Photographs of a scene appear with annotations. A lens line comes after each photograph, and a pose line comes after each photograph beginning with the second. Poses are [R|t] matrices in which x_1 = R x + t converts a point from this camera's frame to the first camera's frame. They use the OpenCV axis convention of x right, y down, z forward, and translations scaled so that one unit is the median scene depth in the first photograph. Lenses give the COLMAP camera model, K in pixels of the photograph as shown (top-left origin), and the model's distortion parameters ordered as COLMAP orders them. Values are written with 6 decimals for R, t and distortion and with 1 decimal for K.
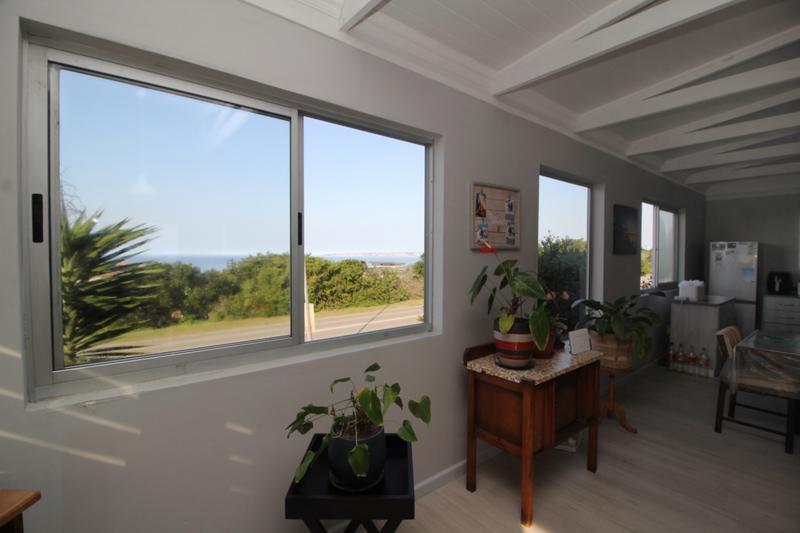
lens RADIAL K [[376.1, 0, 402.6], [0, 376.1, 263.8], [0, 0, 1]] dist [-0.000025, -0.012567]
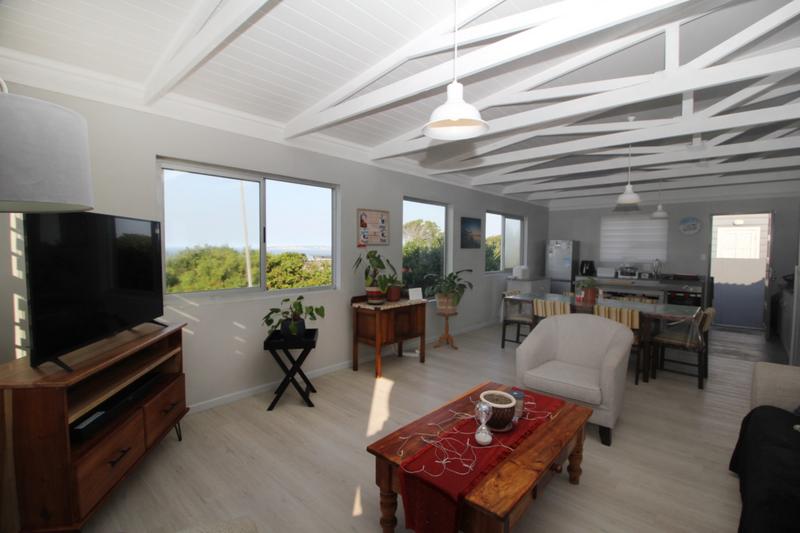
lens RADIAL K [[376.1, 0, 402.6], [0, 376.1, 263.8], [0, 0, 1]] dist [-0.000025, -0.012567]
pose [[0.988600, -0.001206, 0.150564, 0.063466], [-0.001503, 0.999839, 0.017877, 0.010558], [-0.150561, -0.017899, 0.988439, -0.445435]]
